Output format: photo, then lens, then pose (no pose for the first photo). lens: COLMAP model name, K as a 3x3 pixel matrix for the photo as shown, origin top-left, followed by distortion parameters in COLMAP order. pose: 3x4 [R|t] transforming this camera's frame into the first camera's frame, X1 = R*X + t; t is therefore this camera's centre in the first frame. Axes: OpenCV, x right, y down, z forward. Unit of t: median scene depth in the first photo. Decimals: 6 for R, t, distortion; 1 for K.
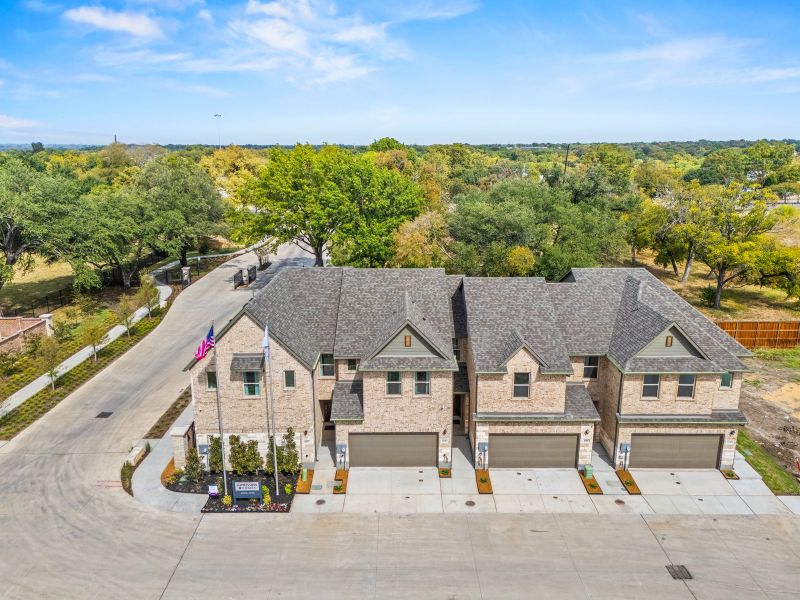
lens RADIAL K [[589.3, 0, 398.6], [0, 589.3, 289.9], [0, 0, 1]] dist [0.073413, -0.067678]
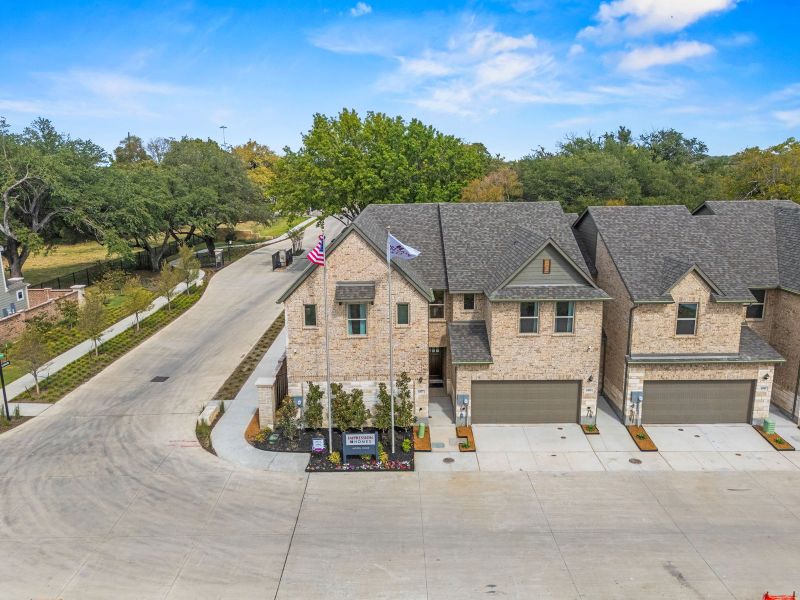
lens RADIAL K [[589.3, 0, 401.2], [0, 589.3, 298.5], [0, 0, 1]] dist [0.073413, -0.067678]
pose [[0.999959, -0.008661, 0.002665, -0.186998], [0.008706, 0.999809, -0.017492, 0.142234], [-0.002513, 0.017515, 0.999843, 0.177853]]
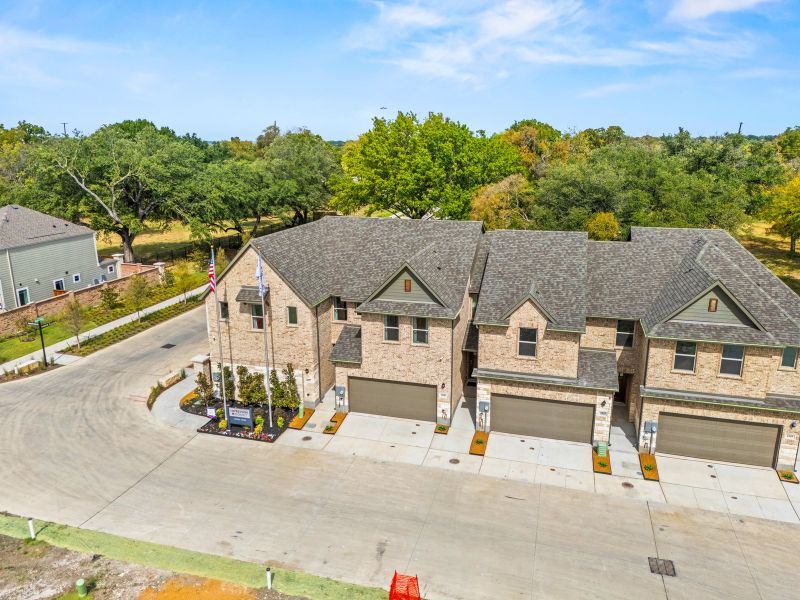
lens RADIAL K [[589.3, 0, 397.6], [0, 589.3, 288.9], [0, 0, 1]] dist [0.073413, -0.067678]
pose [[0.960866, 0.065268, -0.269213, 0.252773], [-0.063404, 0.997866, 0.015624, 0.077929], [0.269658, 0.002057, 0.962954, 0.081146]]
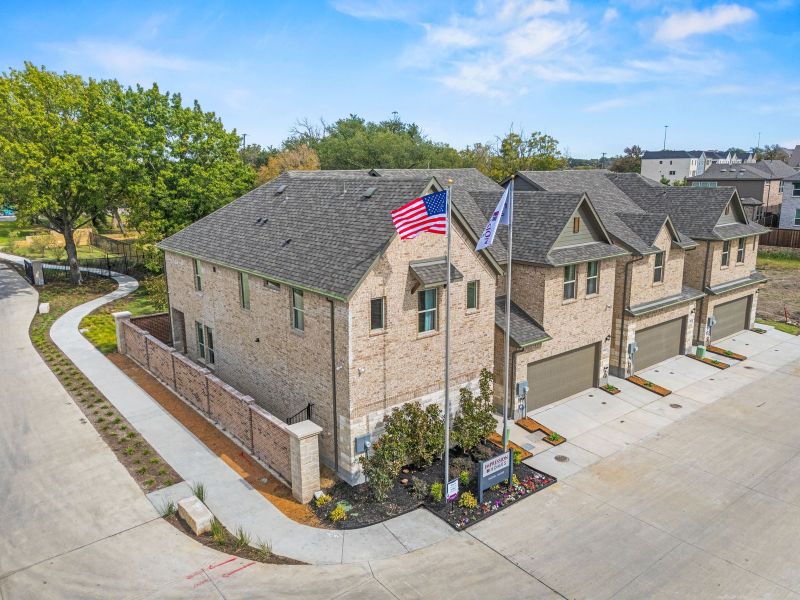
lens RADIAL K [[589.3, 0, 397.2], [0, 589.3, 300.7], [0, 0, 1]] dist [0.073413, -0.067678]
pose [[0.780677, -0.137681, 0.609579, -0.636898], [0.152880, 0.987867, 0.027331, 0.125100], [-0.605946, 0.071856, 0.792254, 0.535328]]
